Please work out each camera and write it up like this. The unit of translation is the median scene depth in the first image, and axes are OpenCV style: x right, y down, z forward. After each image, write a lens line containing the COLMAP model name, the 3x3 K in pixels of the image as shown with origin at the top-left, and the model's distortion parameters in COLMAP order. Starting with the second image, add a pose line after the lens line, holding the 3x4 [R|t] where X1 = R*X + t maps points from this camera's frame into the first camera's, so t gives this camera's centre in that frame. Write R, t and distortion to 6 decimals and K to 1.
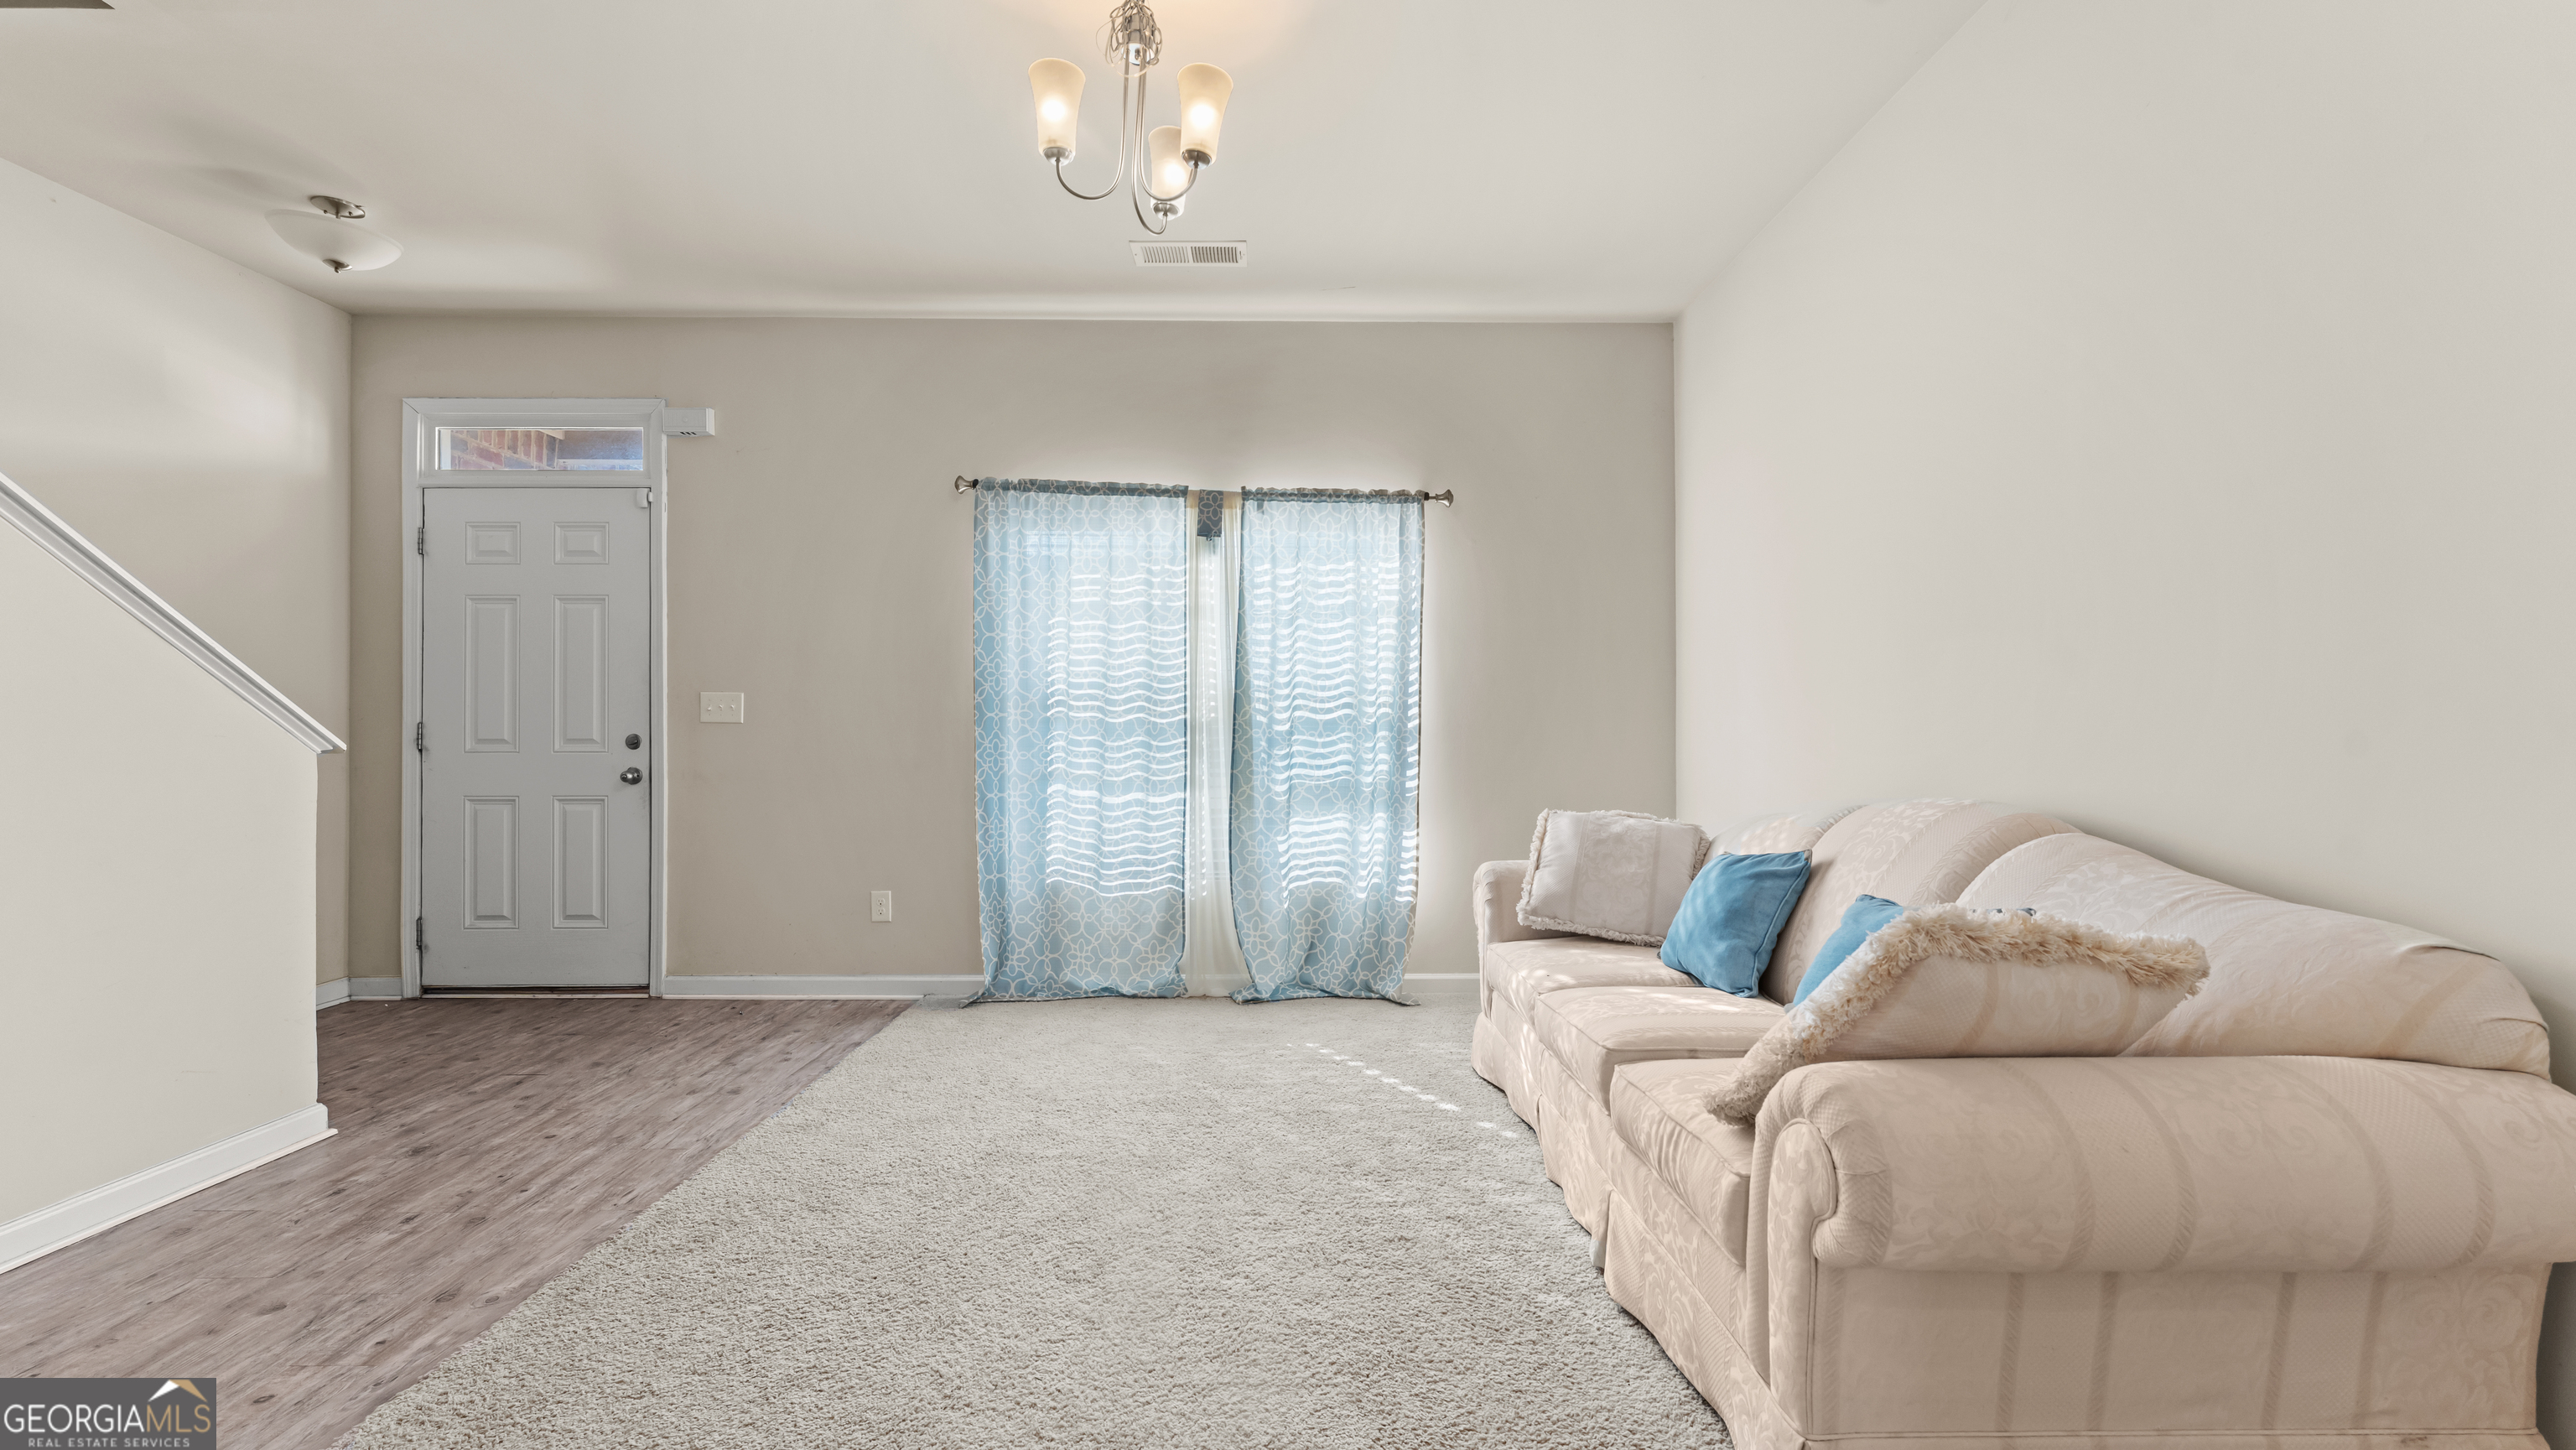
lens RADIAL K [[1027.0, 0, 1289.4], [0, 1027.0, 731.6], [0, 0, 1]] dist [0.001339, -0.000088]
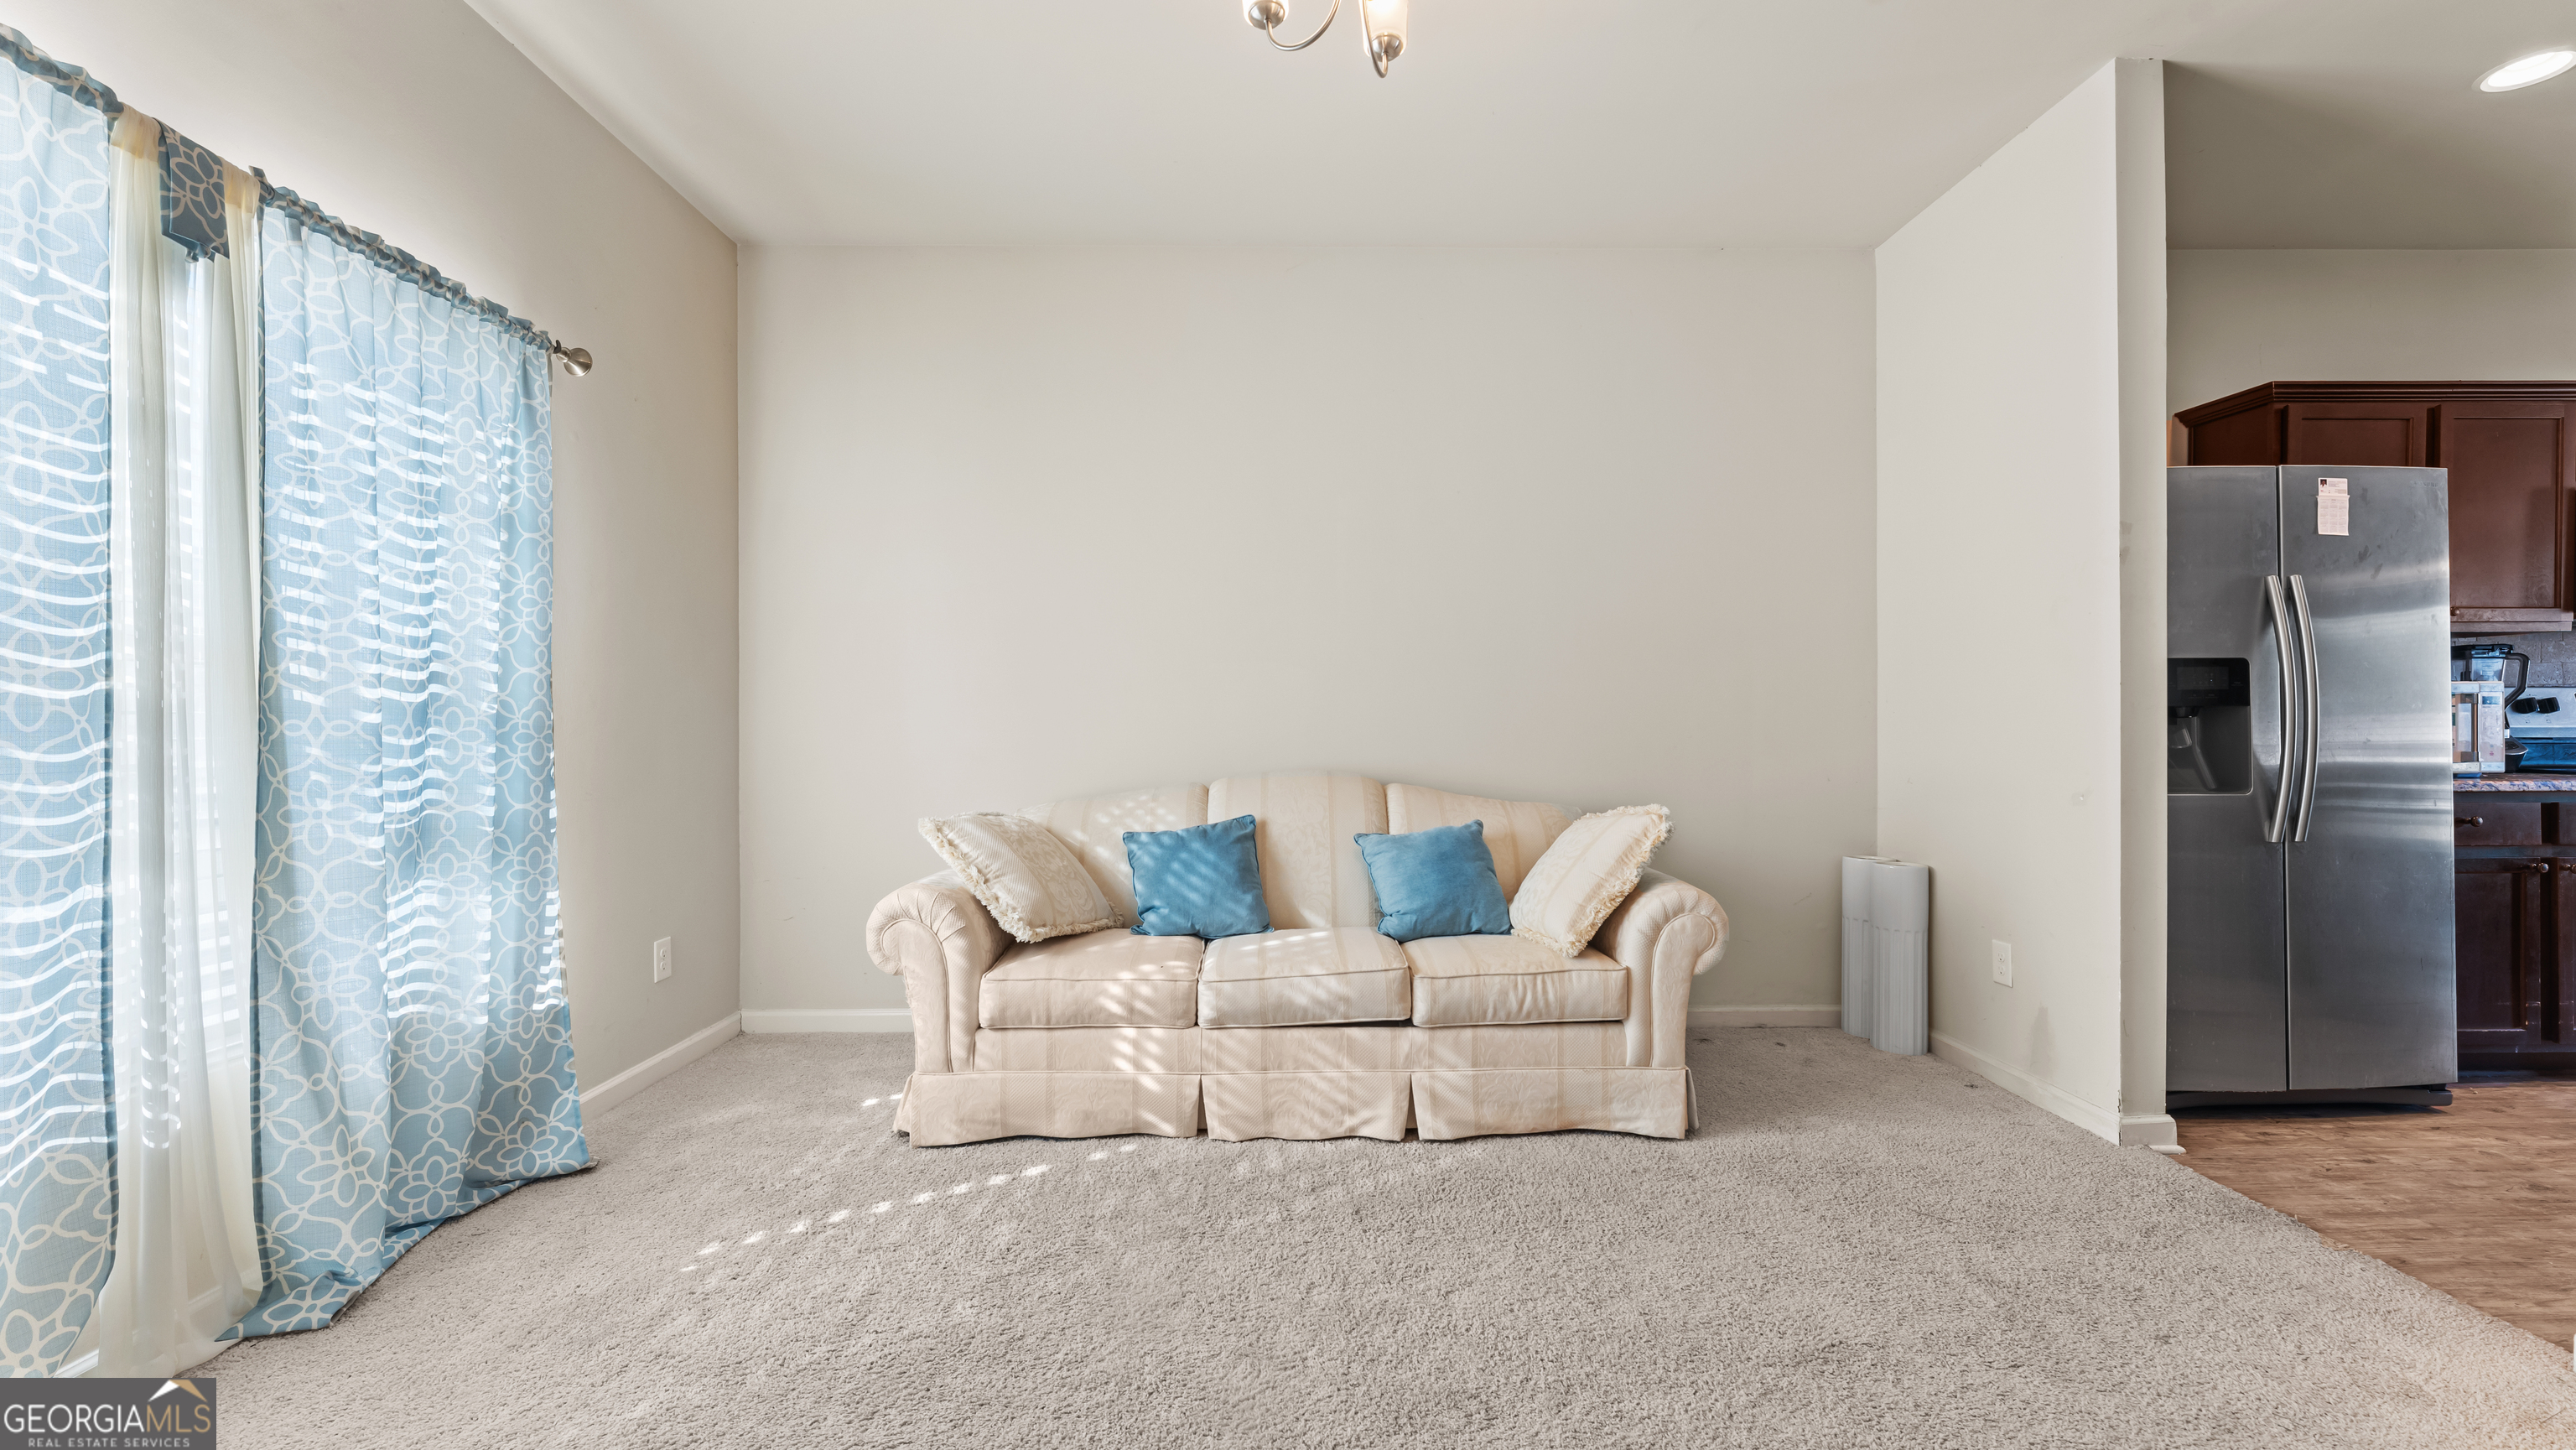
lens RADIAL K [[1027.0, 0, 1290.6], [0, 1027.0, 730.9], [0, 0, 1]] dist [0.001339, -0.000088]
pose [[0.005776, -0.002593, 0.999980, -0.485765], [0.004916, 0.999985, 0.002565, 0.003364], [-0.999971, 0.004901, 0.005788, 0.558022]]
